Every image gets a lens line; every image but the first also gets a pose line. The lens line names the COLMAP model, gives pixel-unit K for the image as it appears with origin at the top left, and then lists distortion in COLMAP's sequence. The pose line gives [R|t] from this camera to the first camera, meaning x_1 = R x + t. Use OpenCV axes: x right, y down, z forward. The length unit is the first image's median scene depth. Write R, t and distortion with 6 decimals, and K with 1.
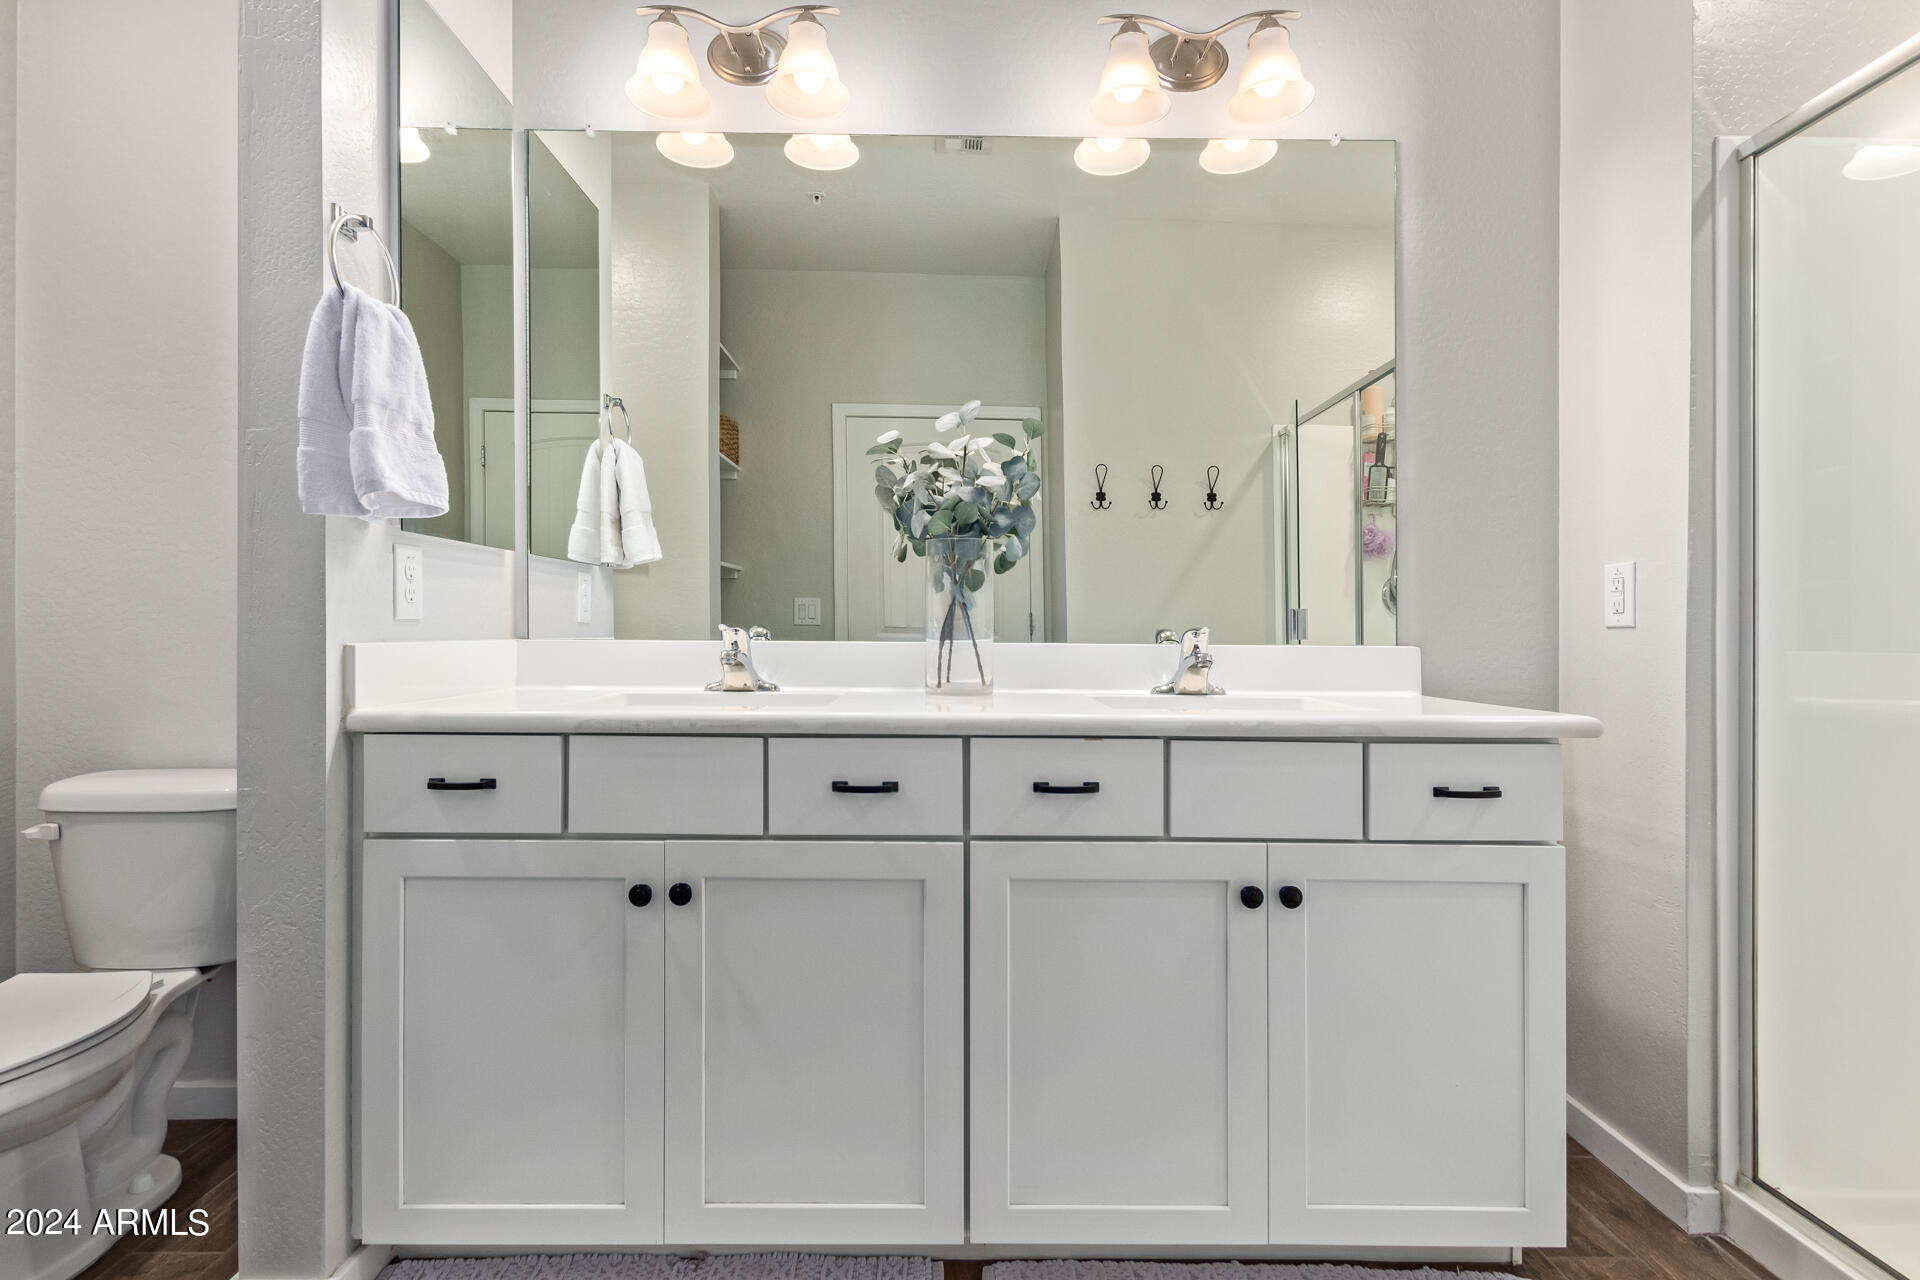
lens RADIAL K [[905.2, 0, 948.8], [0, 905.2, 635.5], [0, 0, 1]] dist [0.003645, 0.000155]
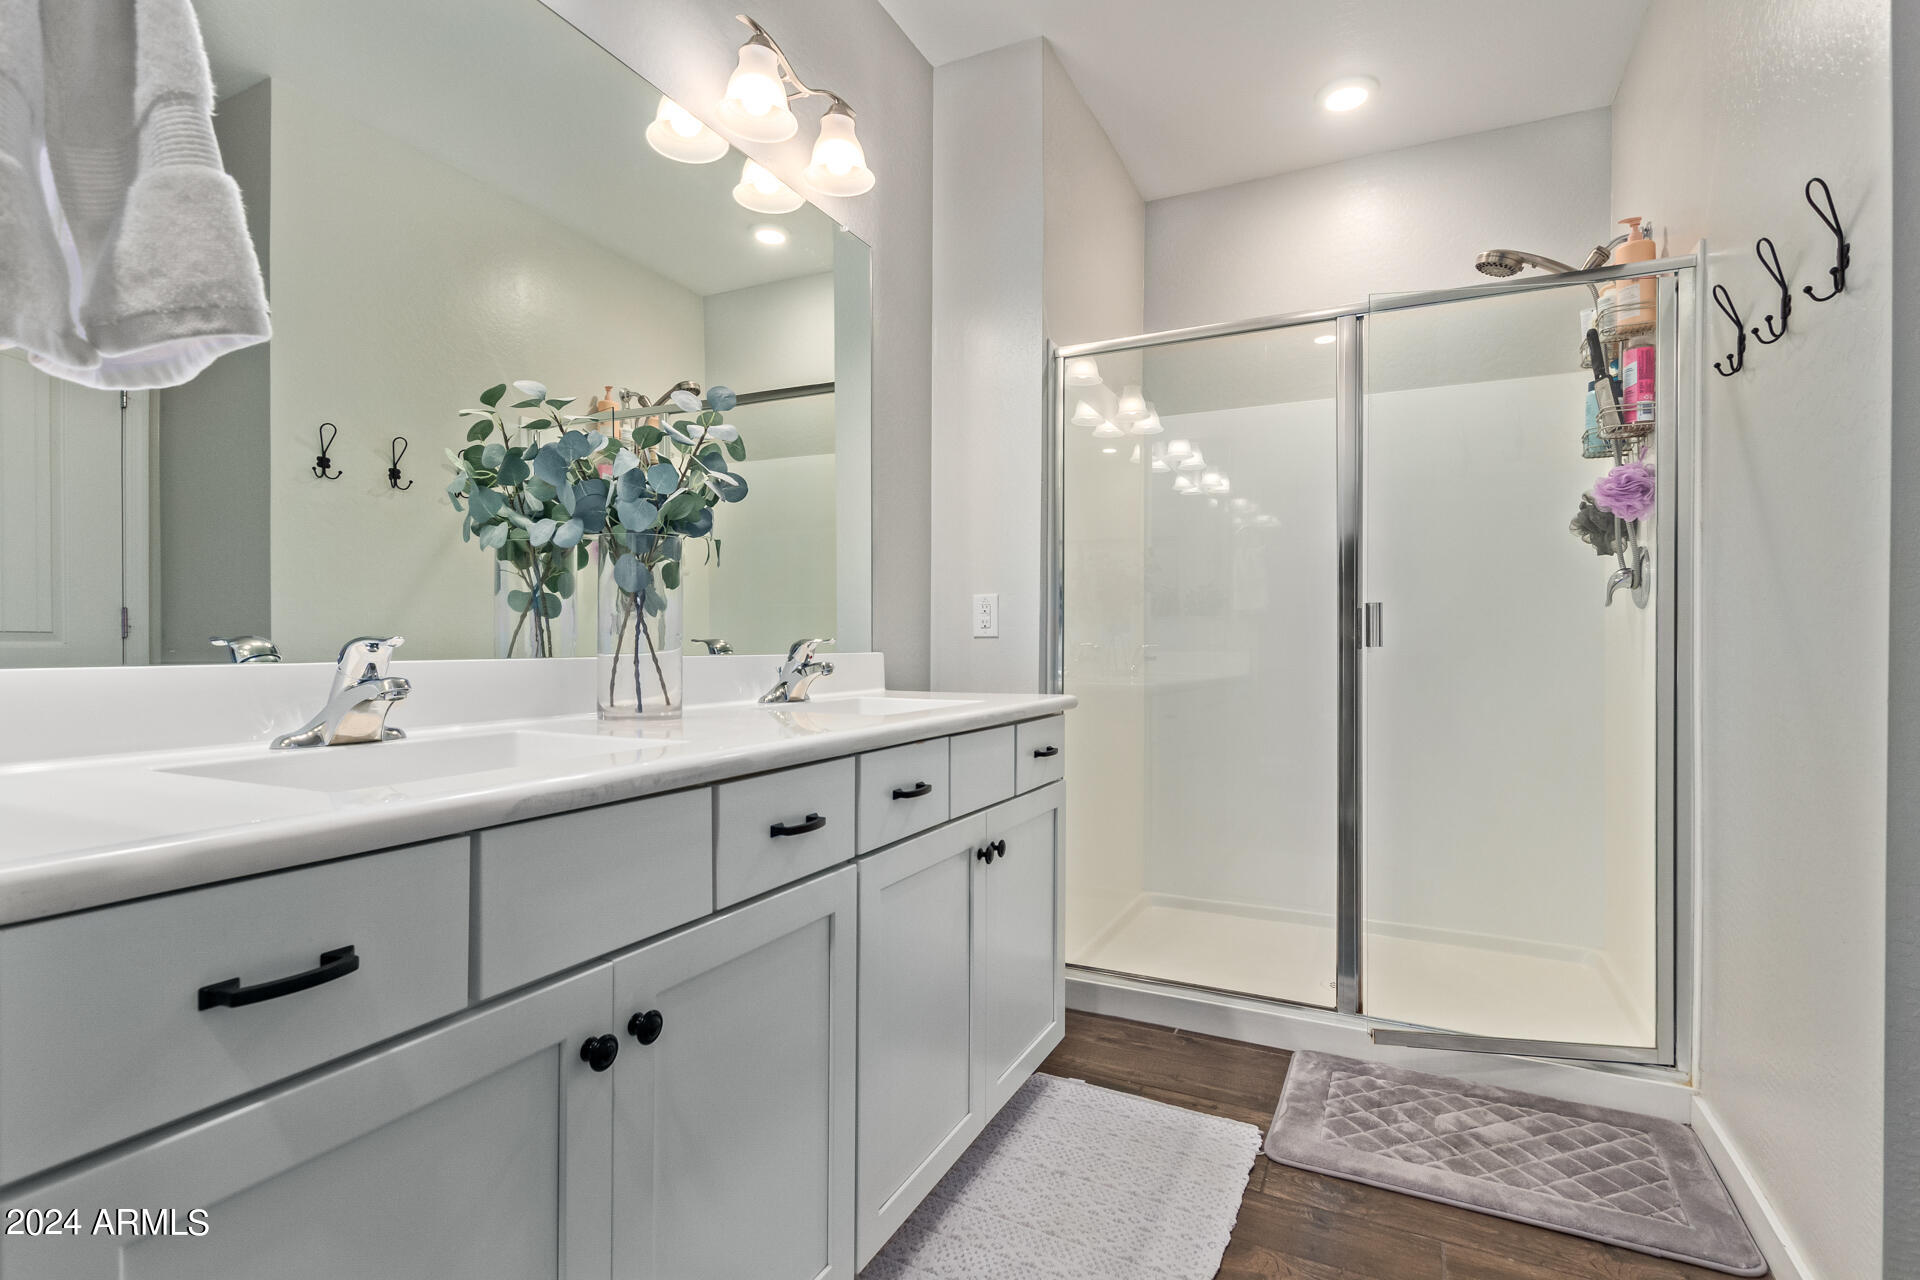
lens RADIAL K [[905.2, 0, 952.9], [0, 905.2, 638.0], [0, 0, 1]] dist [0.003645, 0.000155]
pose [[0.454222, -0.003093, 0.890883, -0.622397], [-0.000020, 0.999994, 0.003482, -0.012323], [-0.890889, -0.001599, 0.454219, 0.364264]]
